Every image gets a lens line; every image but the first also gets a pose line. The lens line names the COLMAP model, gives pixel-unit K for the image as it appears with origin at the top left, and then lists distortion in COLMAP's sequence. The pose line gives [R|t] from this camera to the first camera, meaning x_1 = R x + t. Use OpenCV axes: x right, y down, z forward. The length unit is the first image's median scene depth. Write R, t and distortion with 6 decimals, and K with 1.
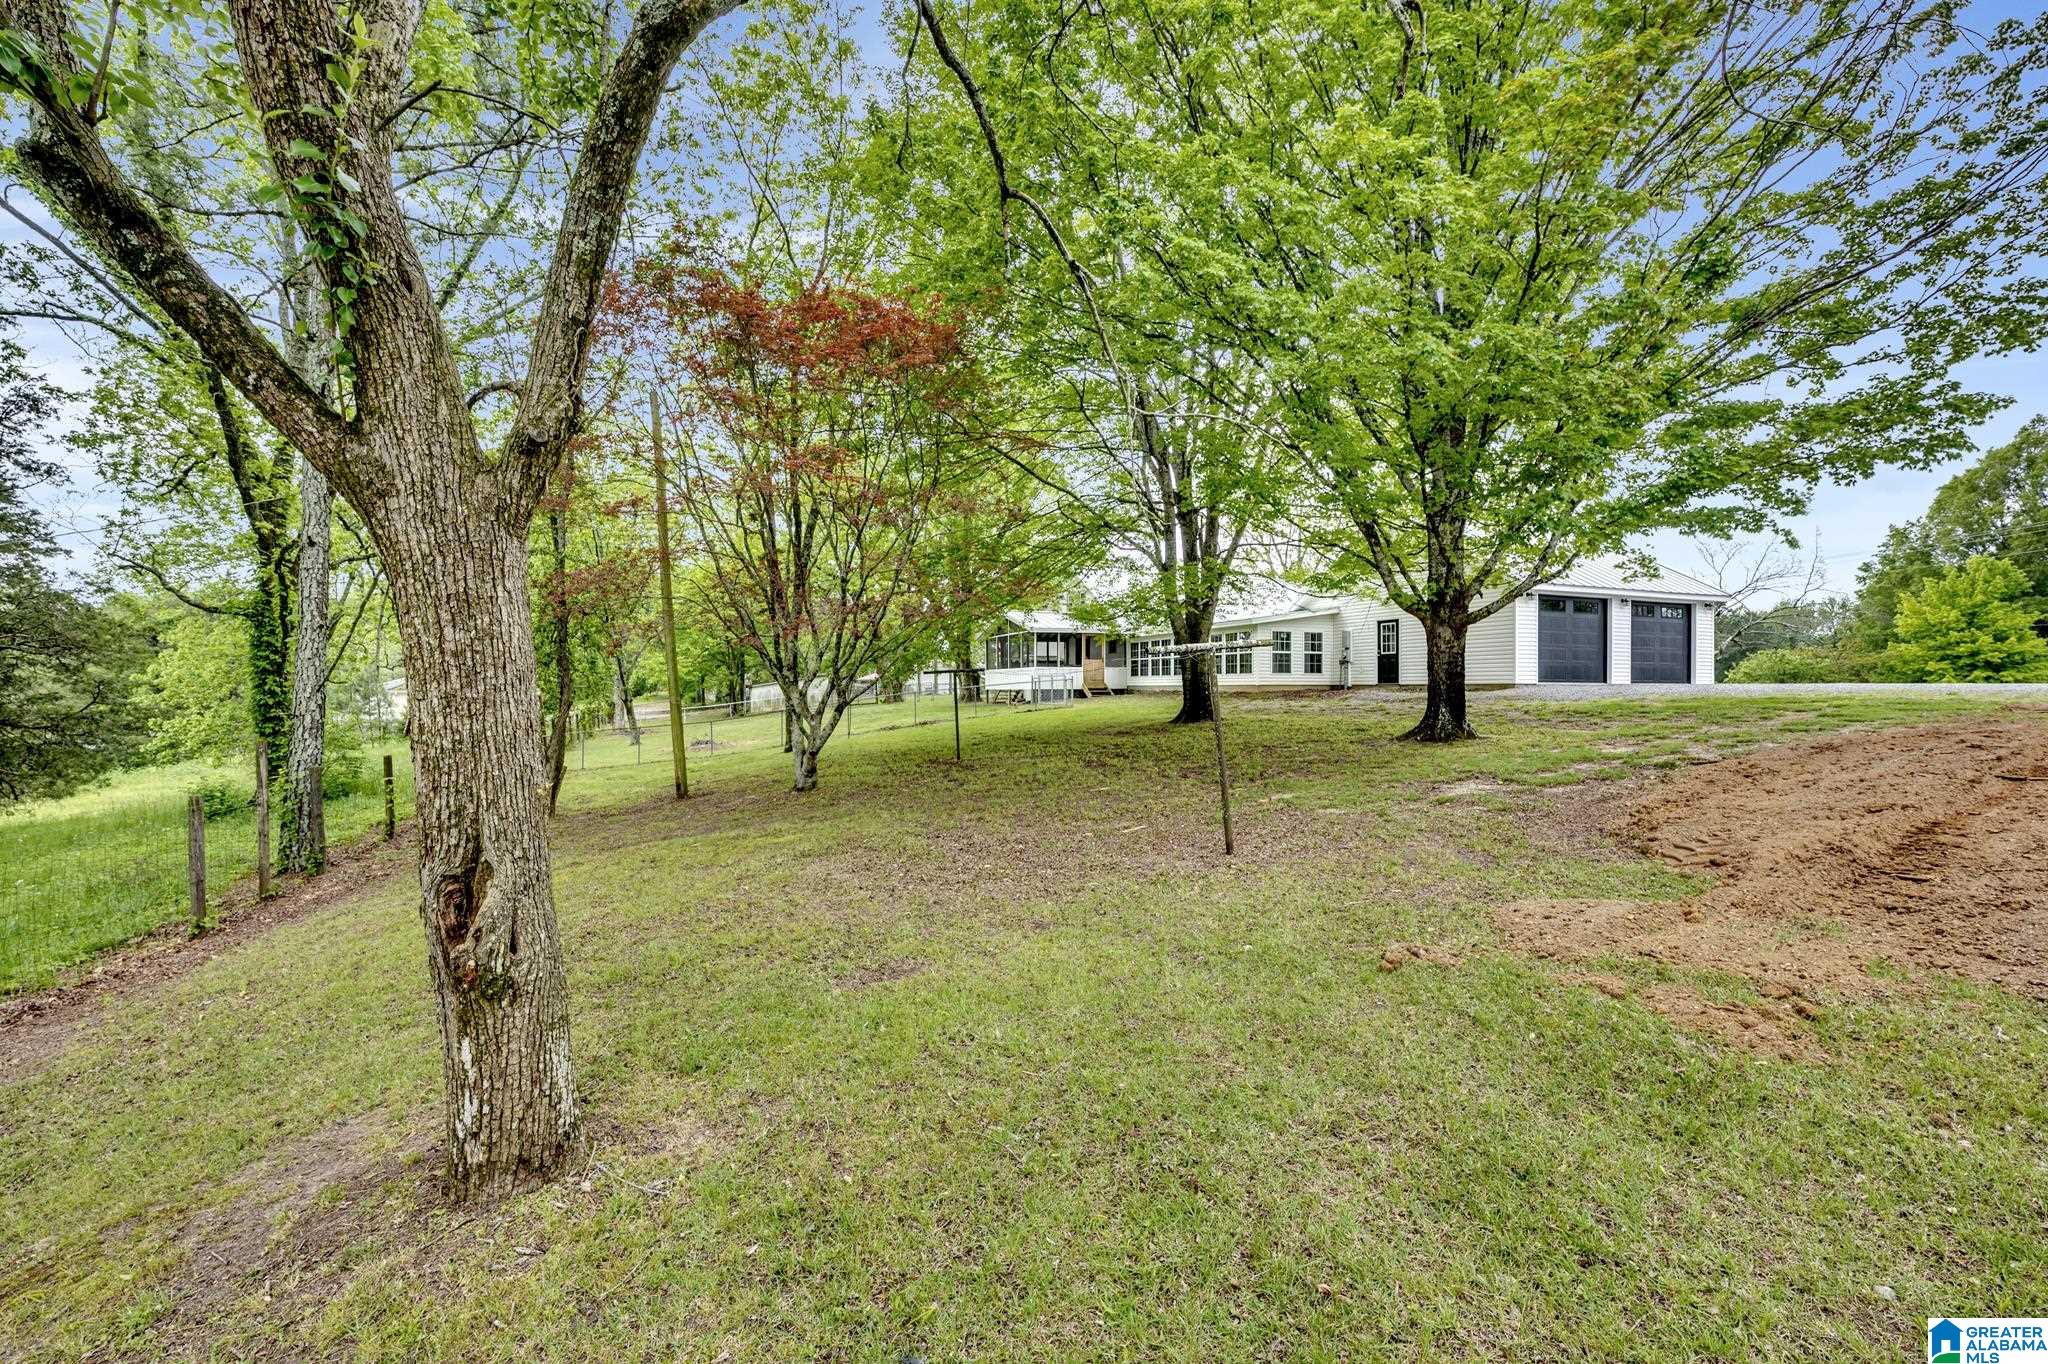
lens RADIAL K [[707.2, 0, 1024.0], [0, 707.2, 682.0], [0, 0, 1]] dist [0.000101, -0.000005]
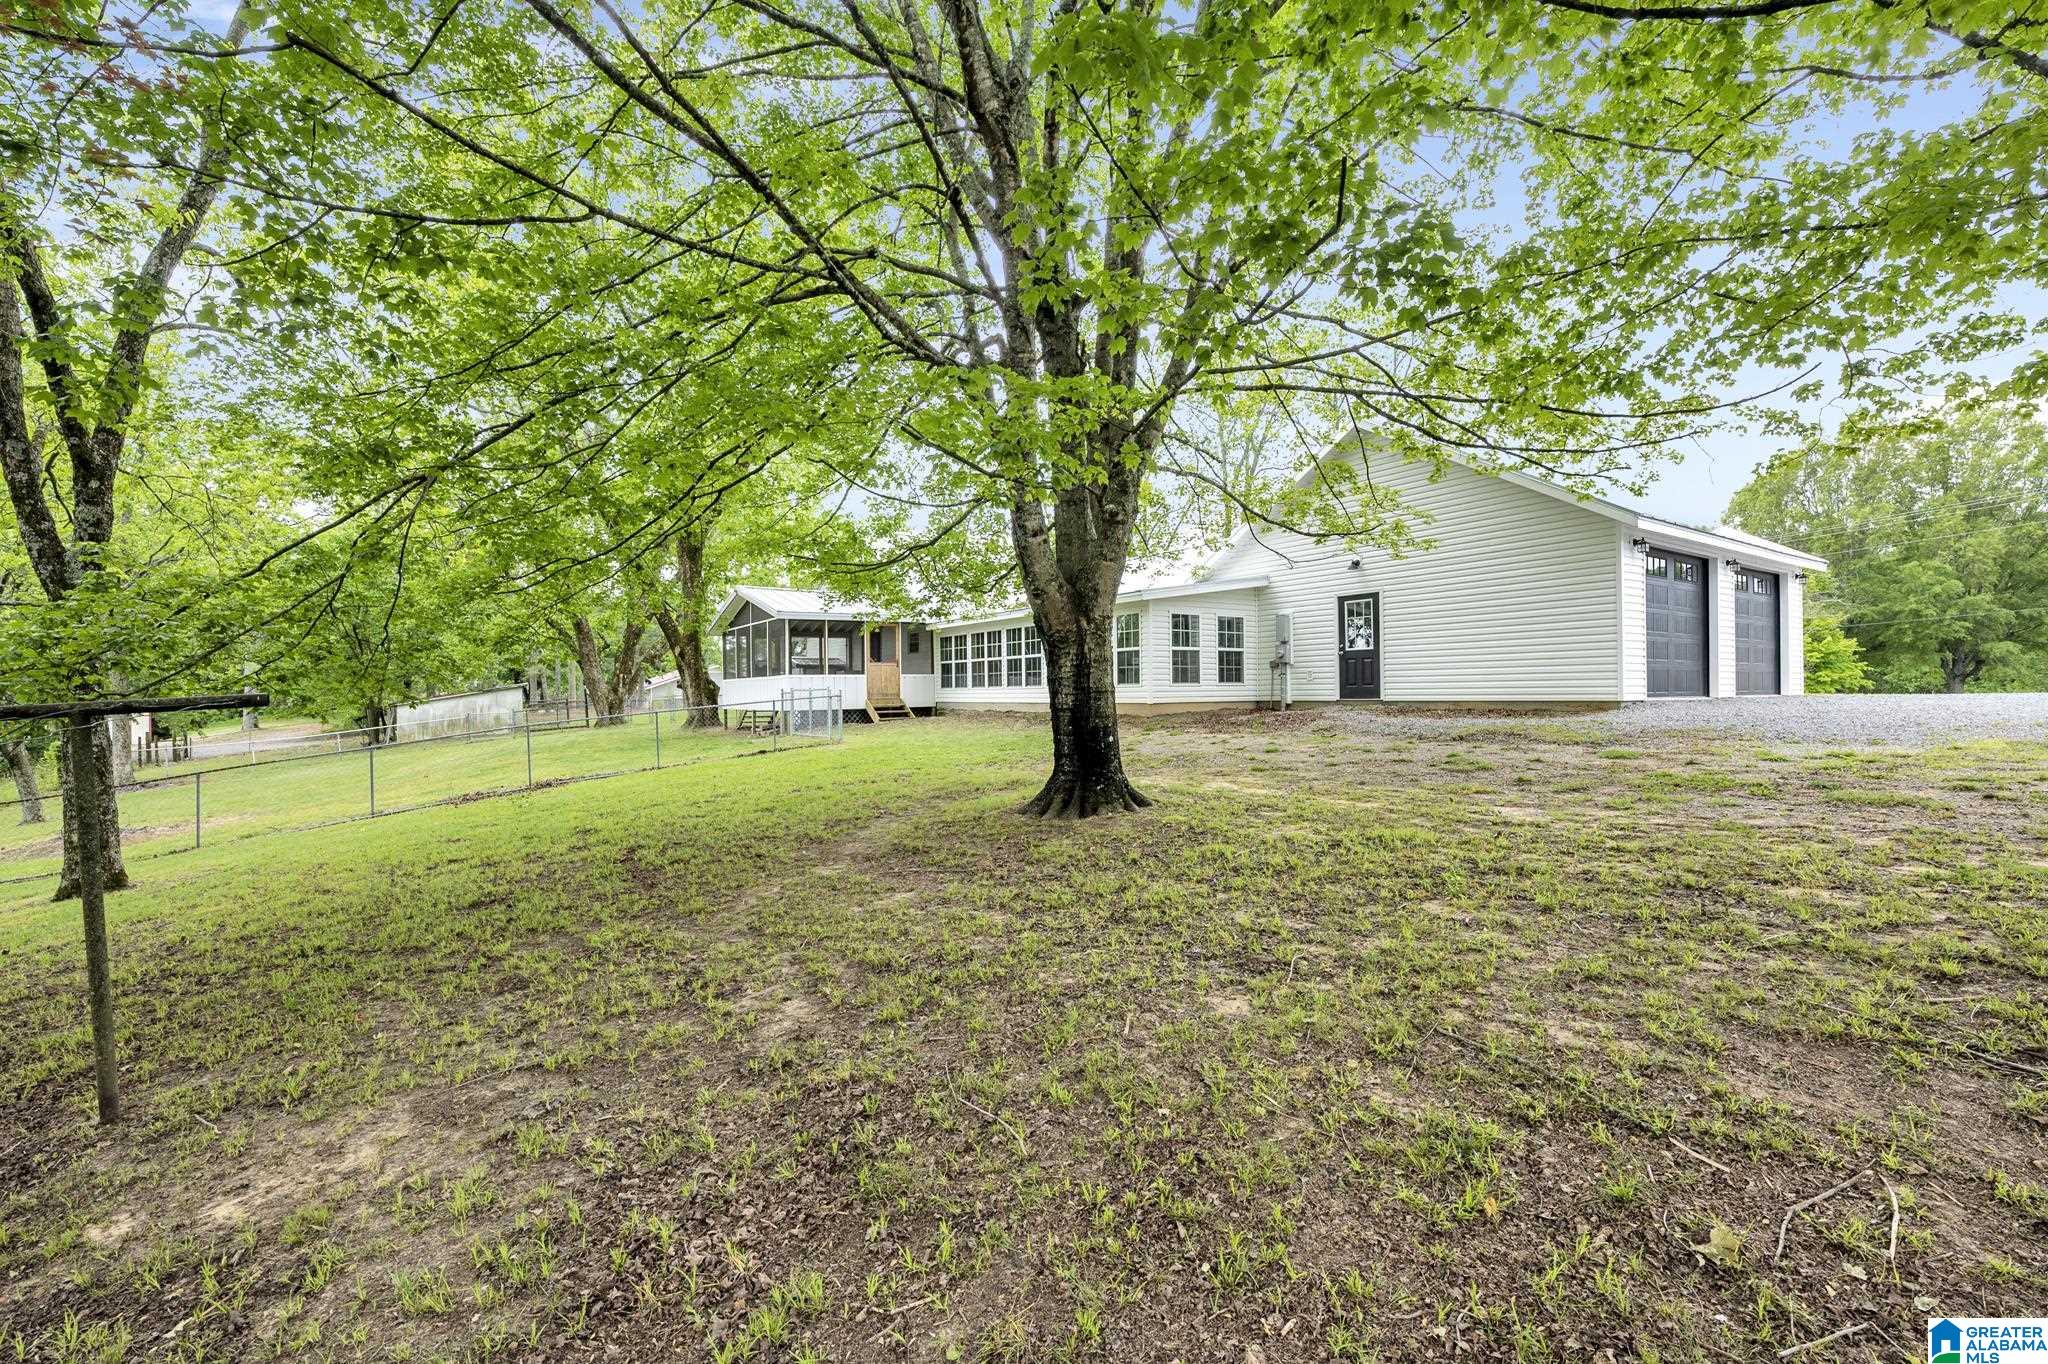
lens RADIAL K [[863.5, 0, 1024.0], [0, 863.5, 682.0], [0, 0, 1]] dist [-0.000116, 0.000020]
pose [[0.970776, -0.007885, 0.239860, 0.050886], [0.010489, 0.999899, -0.009582, -0.007402], [-0.239760, 0.011818, 0.970760, 0.305947]]
